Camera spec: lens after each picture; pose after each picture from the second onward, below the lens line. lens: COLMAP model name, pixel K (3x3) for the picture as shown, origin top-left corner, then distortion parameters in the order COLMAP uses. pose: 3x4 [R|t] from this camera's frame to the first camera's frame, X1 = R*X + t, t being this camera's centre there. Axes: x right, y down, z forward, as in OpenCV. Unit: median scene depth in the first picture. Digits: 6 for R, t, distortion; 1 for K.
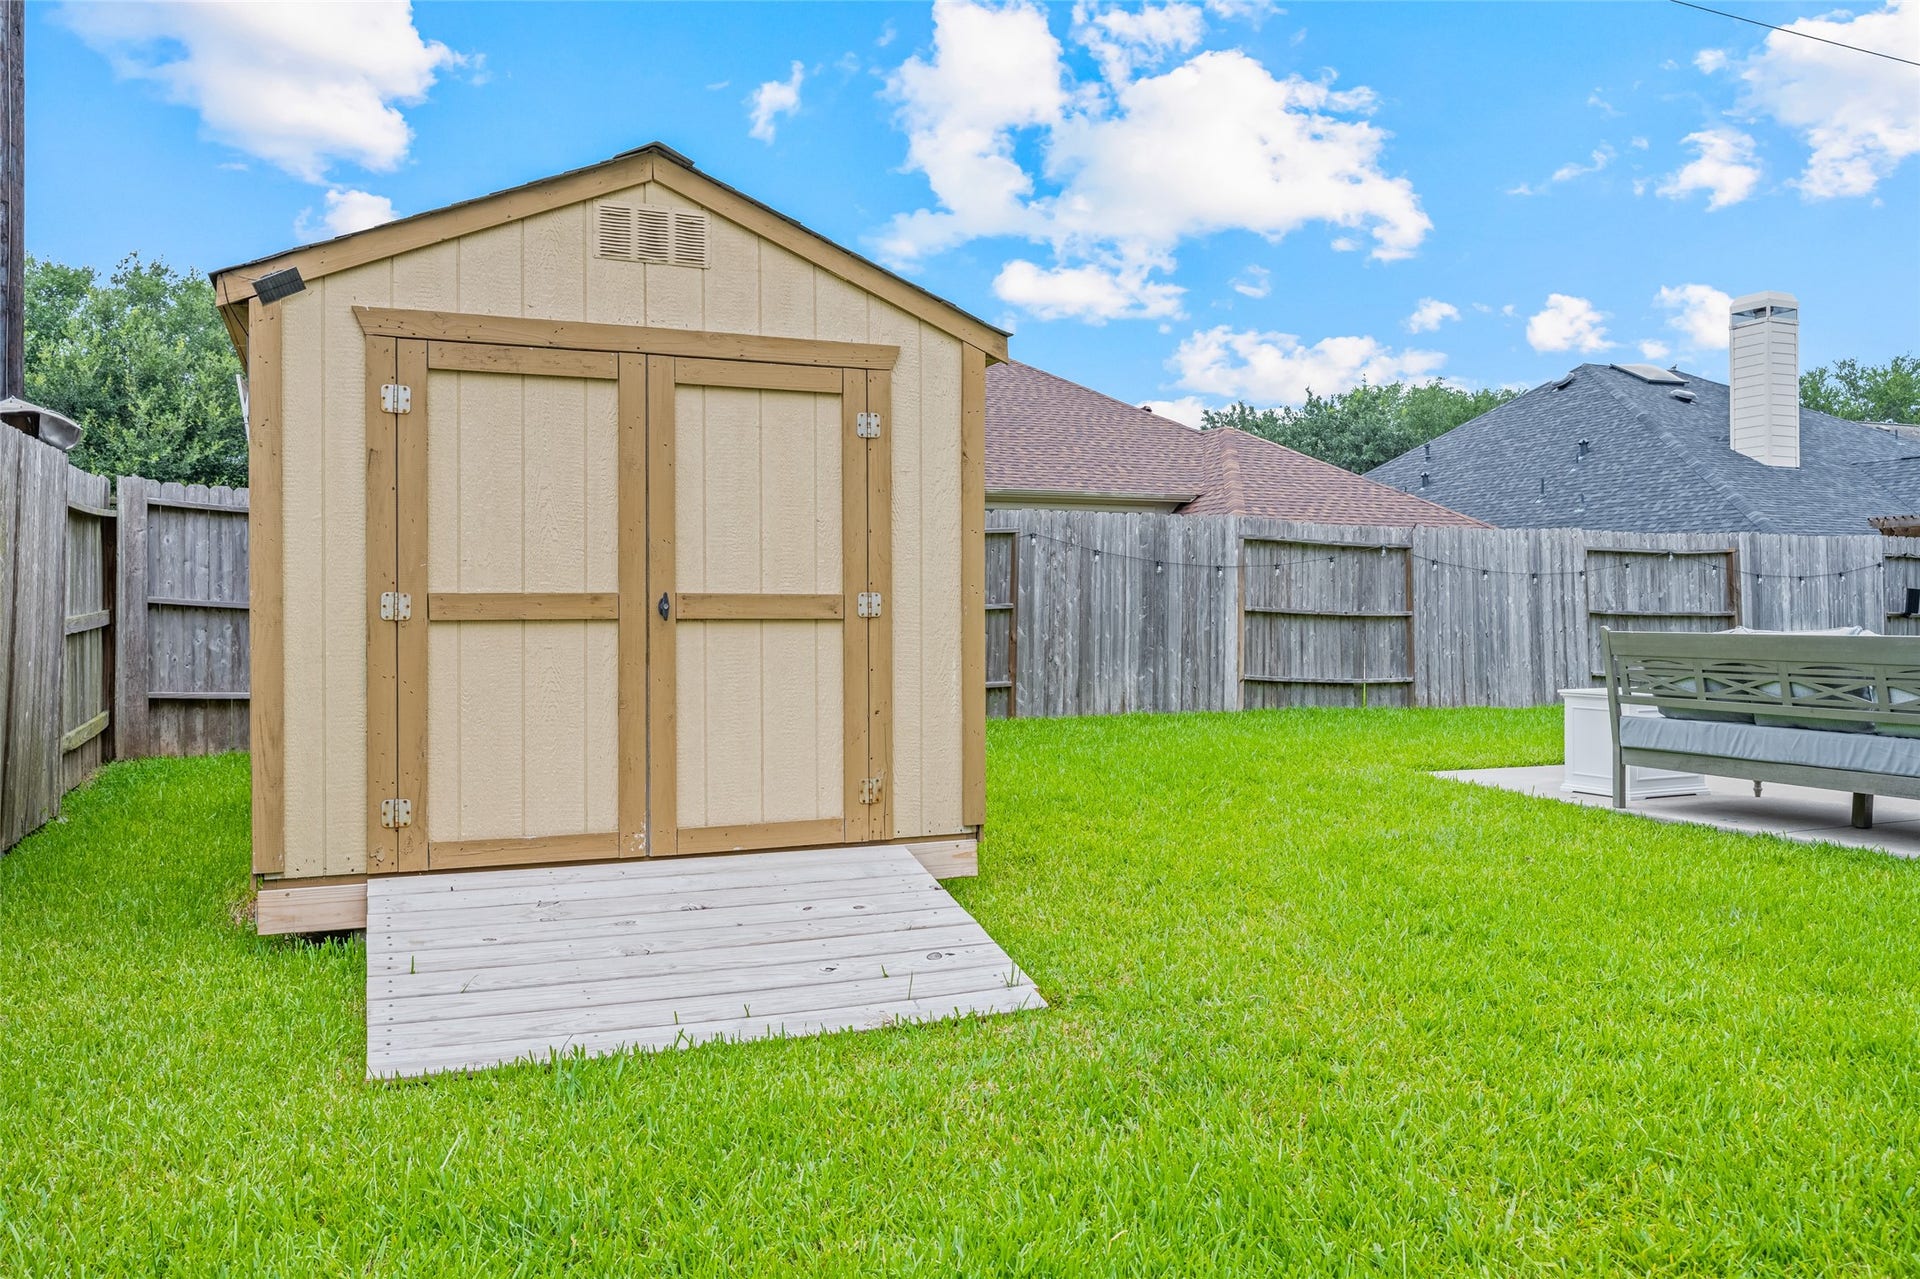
lens RADIAL K [[1413.5, 0, 960.4], [0, 1413.5, 629.4], [0, 0, 1]] dist [0.011434, 0.002388]
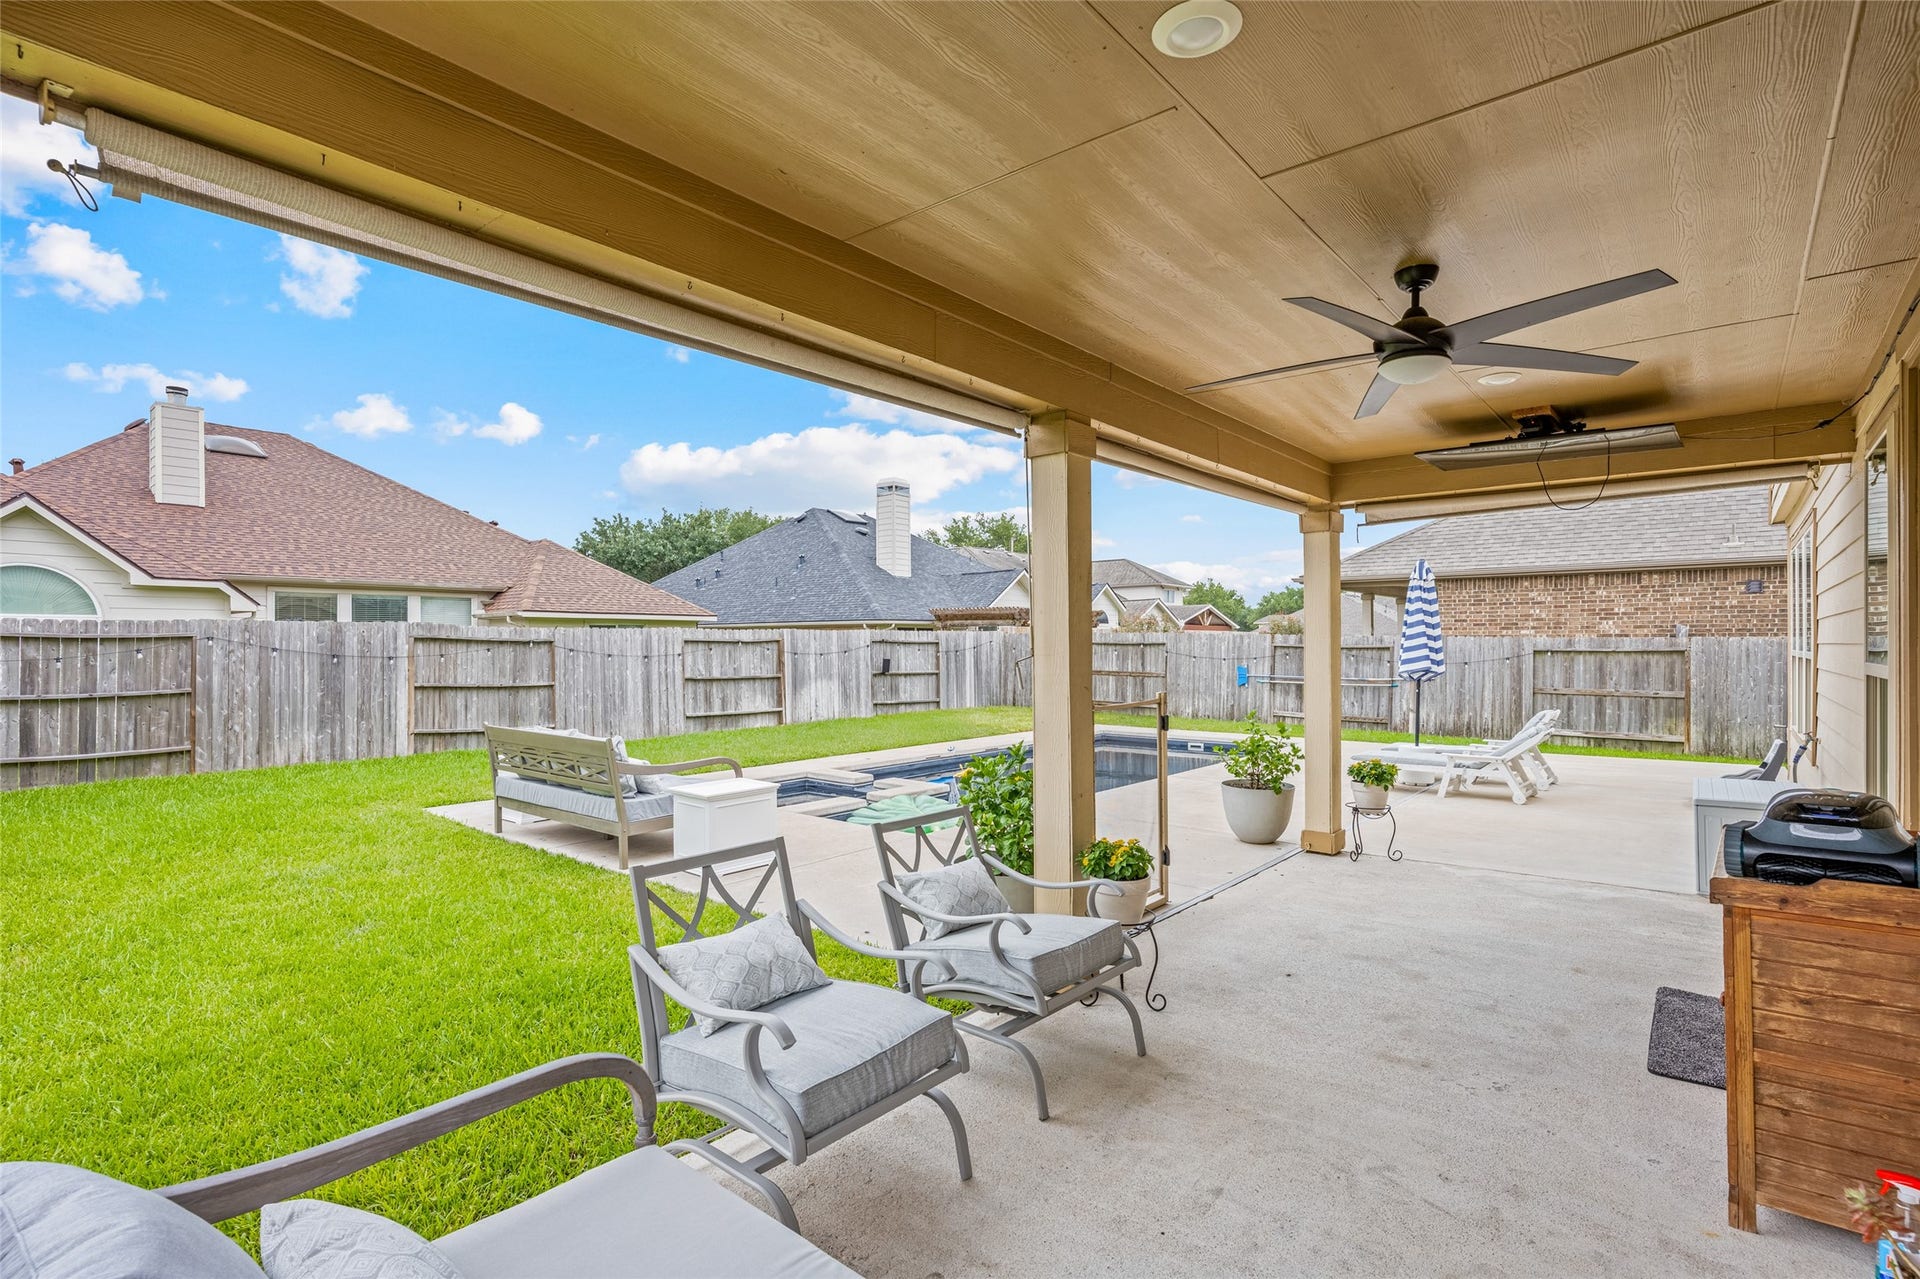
lens RADIAL K [[912.9, 0, 957.9], [0, 912.9, 644.4], [0, 0, 1]] dist [0.003012, -0.000110]
pose [[0.890372, -0.000163, 0.455233, 0.261855], [0.003597, 0.999971, -0.006677, -0.046983], [-0.455219, 0.007583, 0.890347, -0.102141]]
